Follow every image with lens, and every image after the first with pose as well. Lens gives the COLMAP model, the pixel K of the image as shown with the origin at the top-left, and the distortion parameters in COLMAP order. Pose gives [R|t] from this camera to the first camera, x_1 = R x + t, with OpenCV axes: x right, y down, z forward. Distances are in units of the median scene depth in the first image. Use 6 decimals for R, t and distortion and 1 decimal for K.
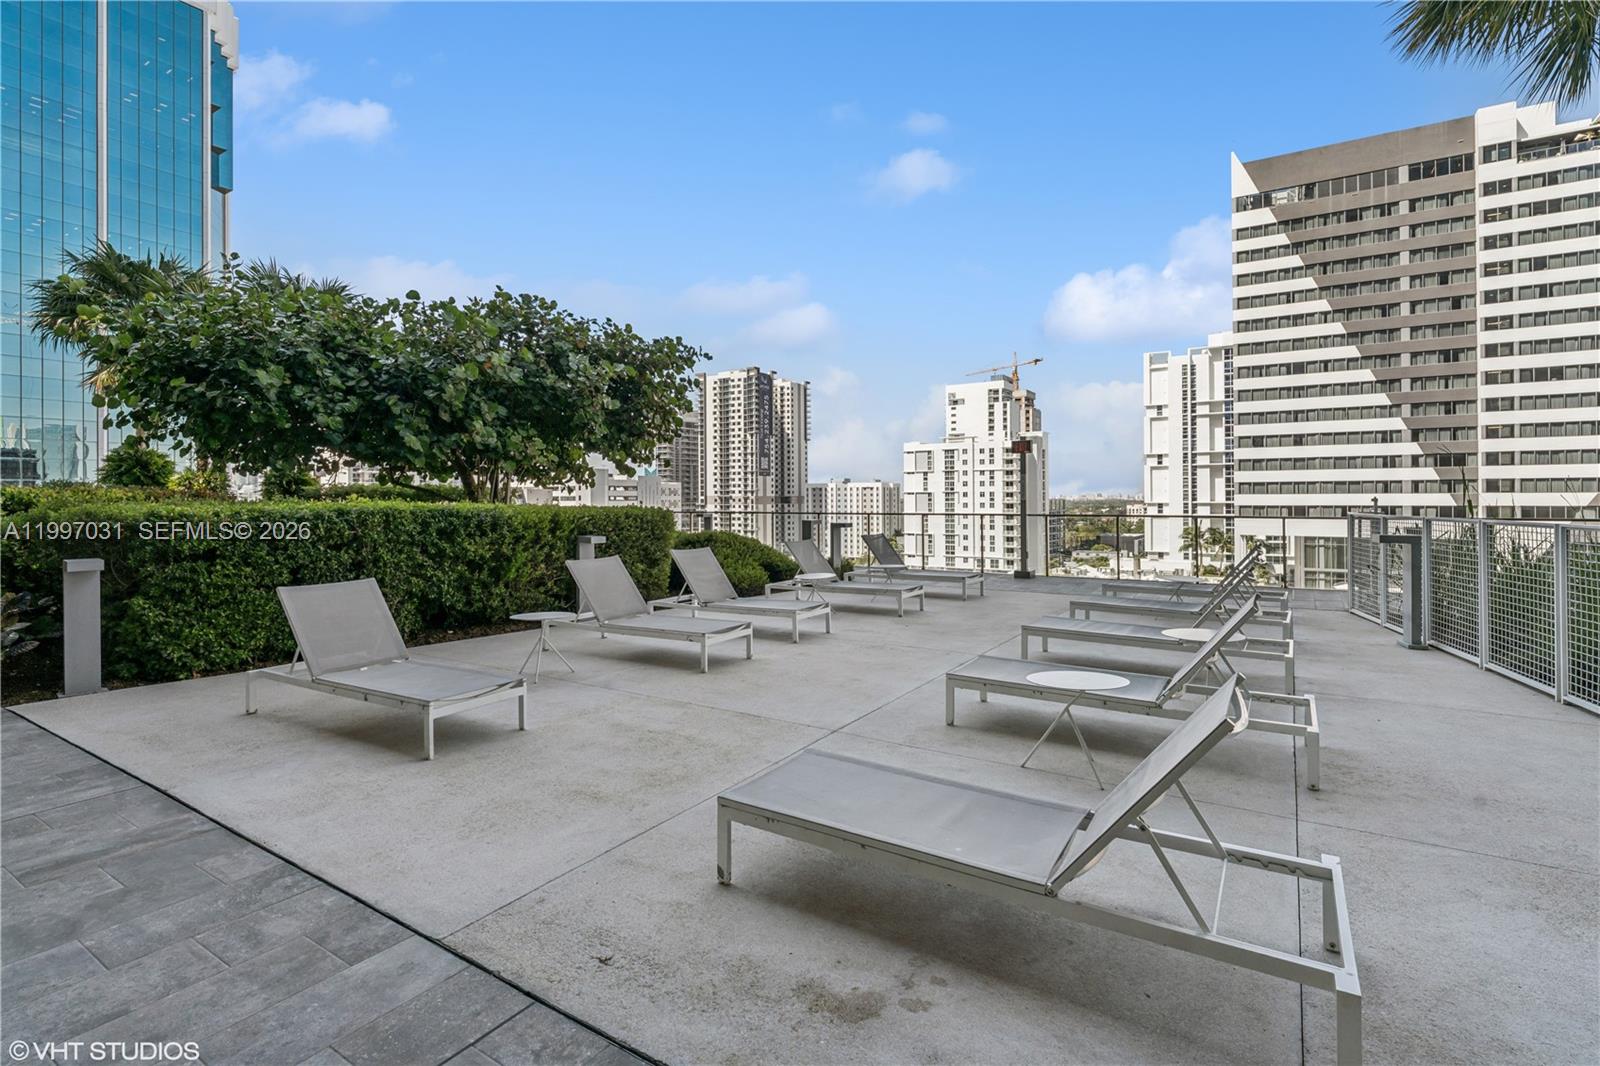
lens RADIAL K [[748.1, 0, 817.6], [0, 748.1, 495.0], [0, 0, 1]] dist [-0.002182, -0.001382]
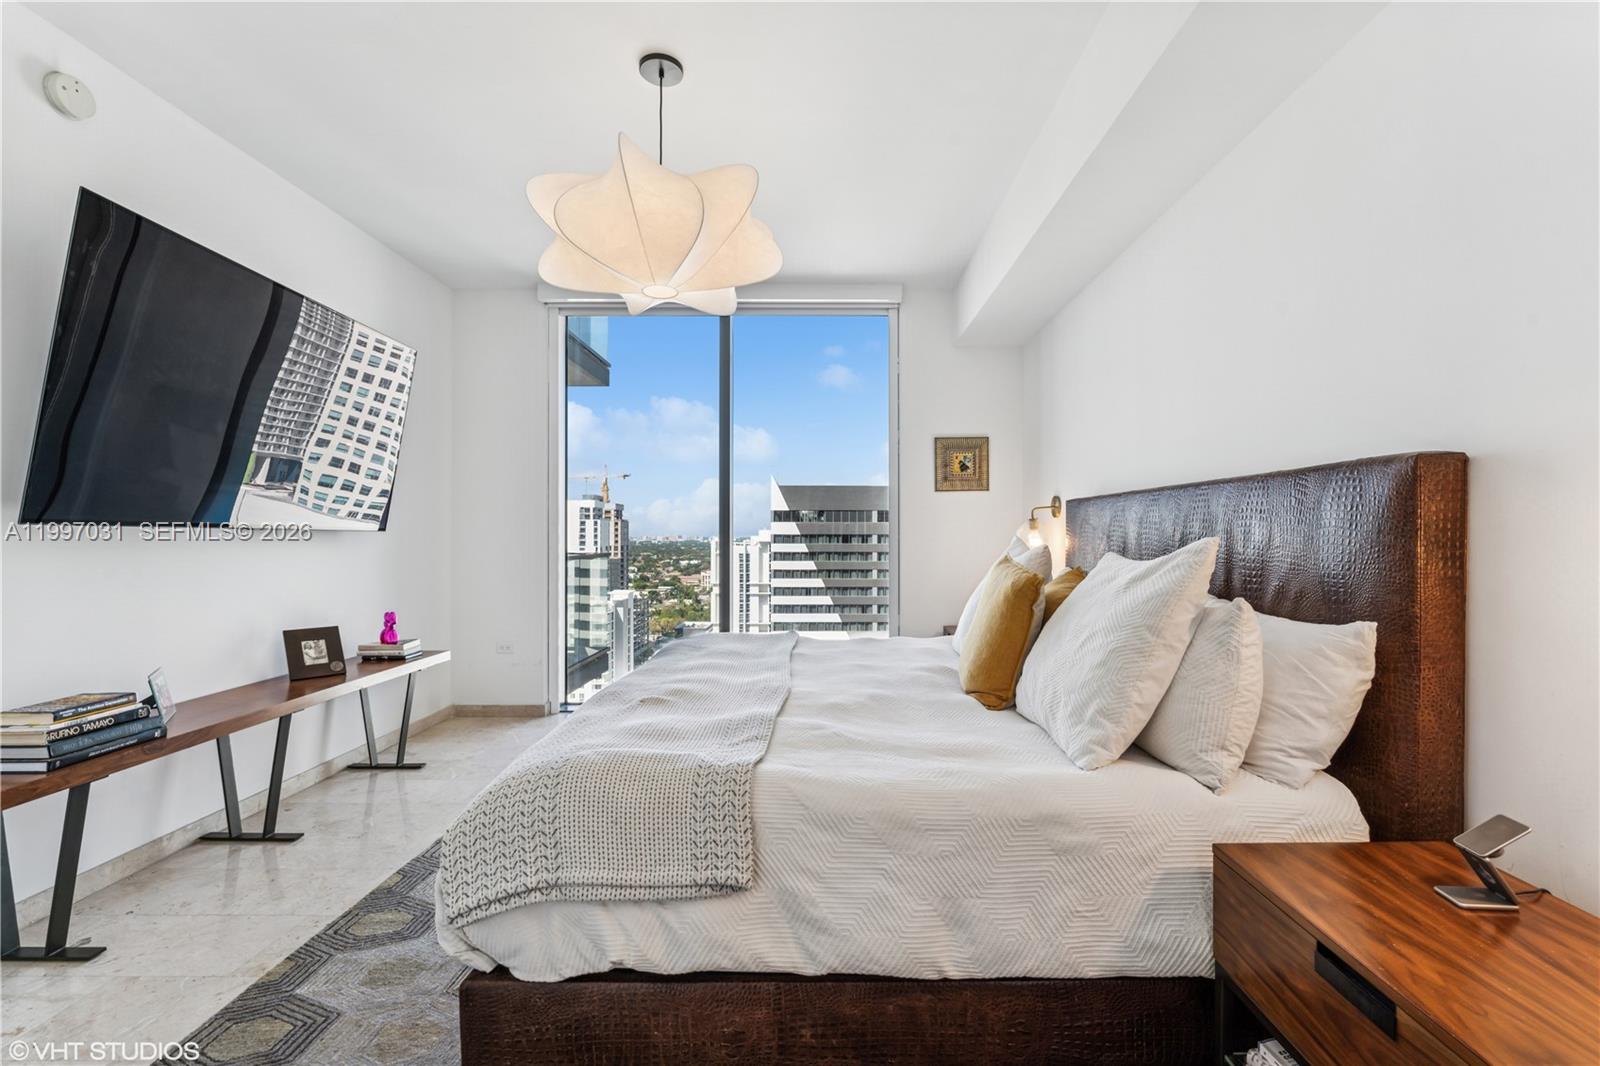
lens RADIAL K [[692.9, 0, 804.1], [0, 692.9, 531.6], [0, 0, 1]] dist [-0.006675, 0.003101]
pose [[0.858503, 0.008750, 0.512734, -0.023875], [-0.008392, 0.999960, -0.003015, -0.393980], [-0.512740, -0.001714, 0.858542, -0.086655]]
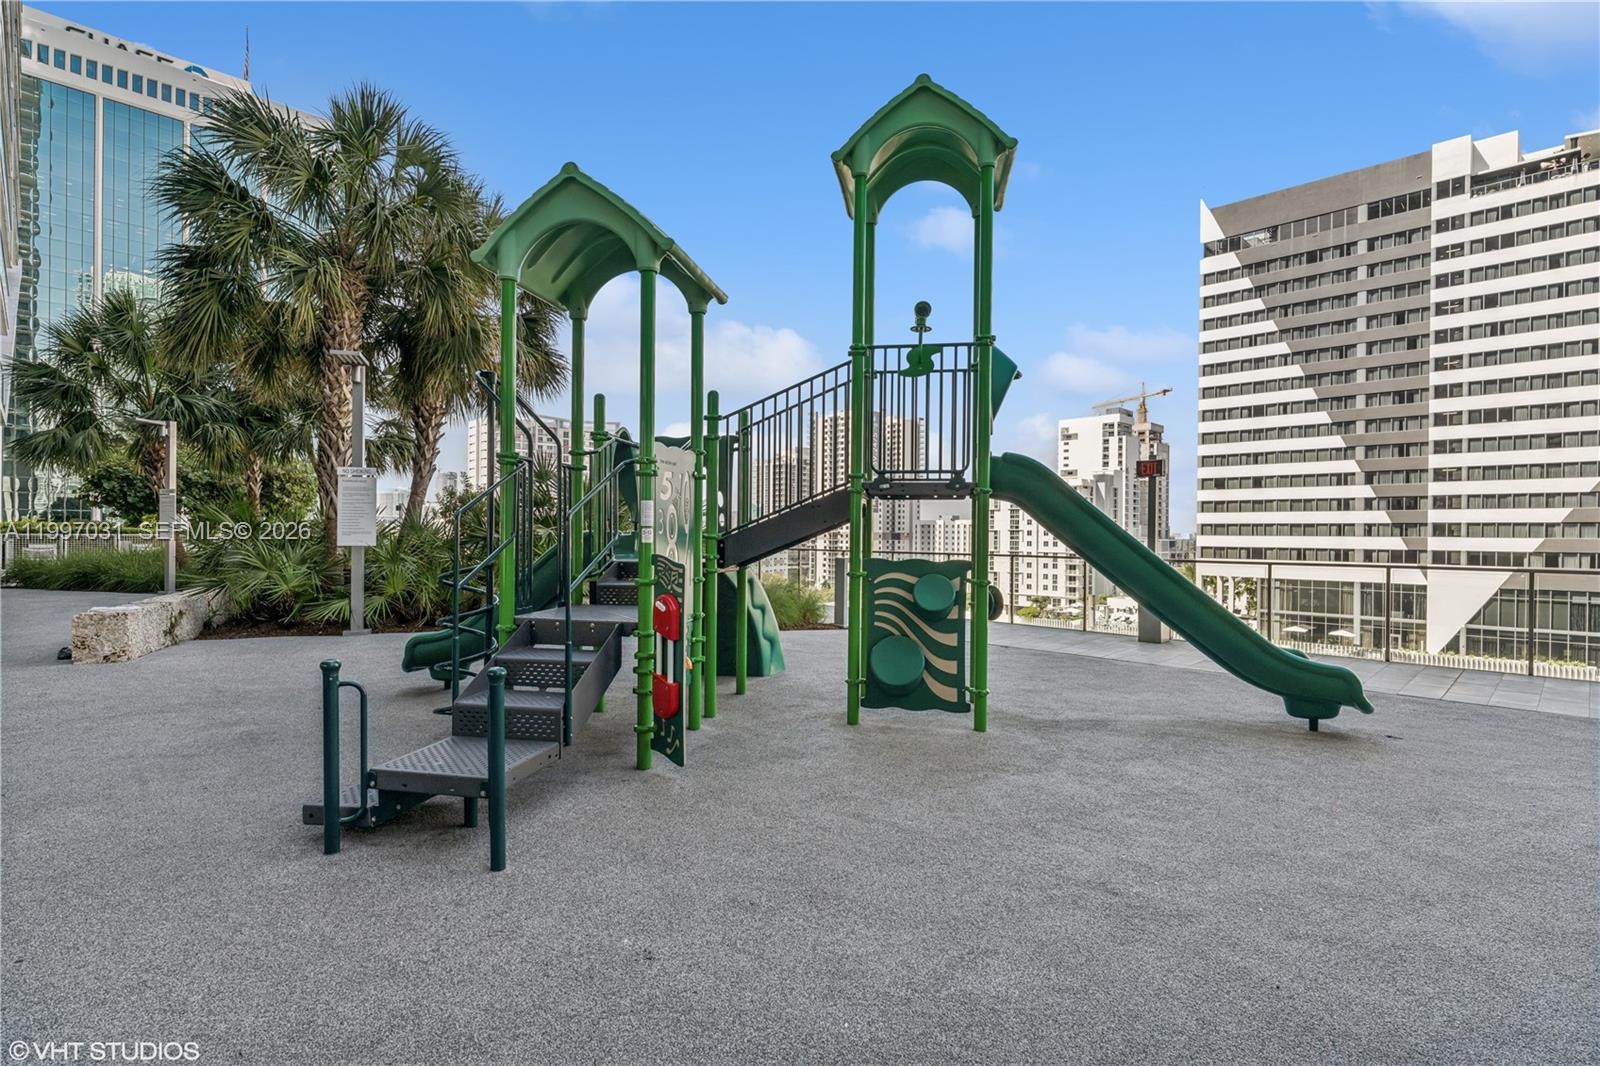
lens RADIAL K [[770.1, 0, 807.4], [0, 770.1, 540.6], [0, 0, 1]] dist [-0.009225, 0.001859]
pose [[0.974939, 0.015009, -0.221964, 0.299355], [-0.012308, 0.999832, 0.013546, -0.001680], [0.222130, -0.010474, 0.974961, -0.155505]]
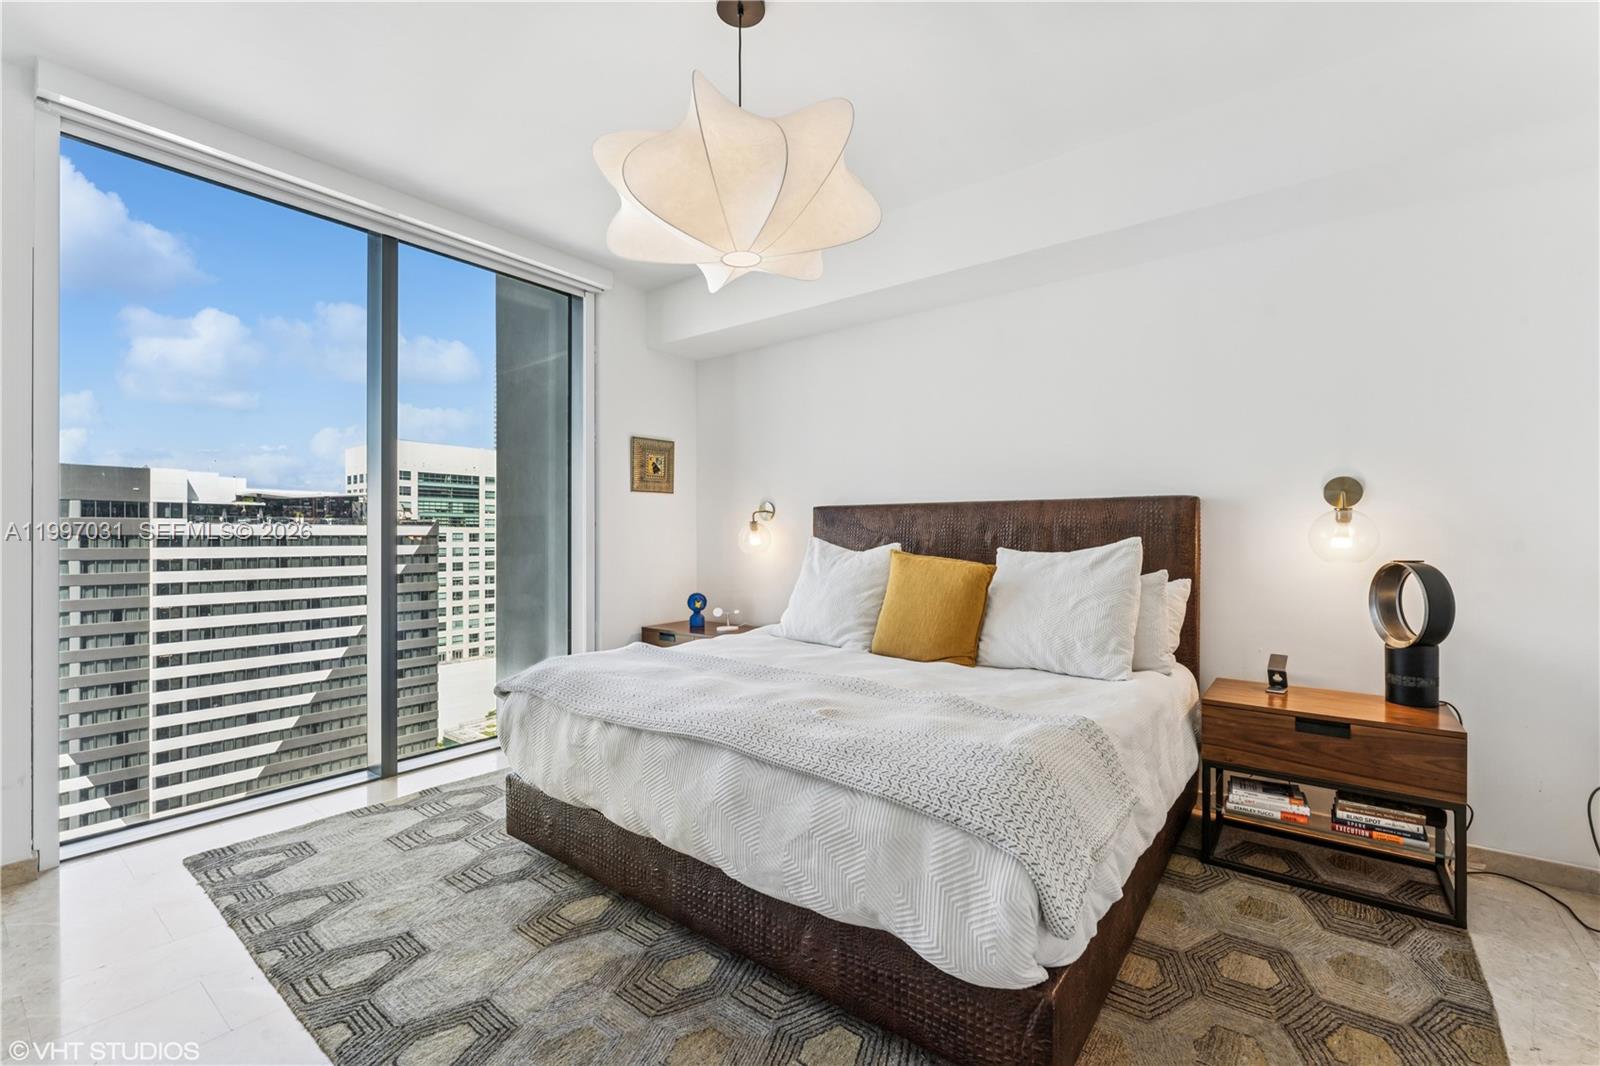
lens RADIAL K [[692.9, 0, 806.8], [0, 692.9, 537.6], [0, 0, 1]] dist [-0.006675, 0.003101]
pose [[0.084557, 0.004023, 0.996410, -0.048292], [-0.007081, 0.999969, -0.003437, -0.393594], [-0.996393, -0.006765, 0.084583, -0.049628]]
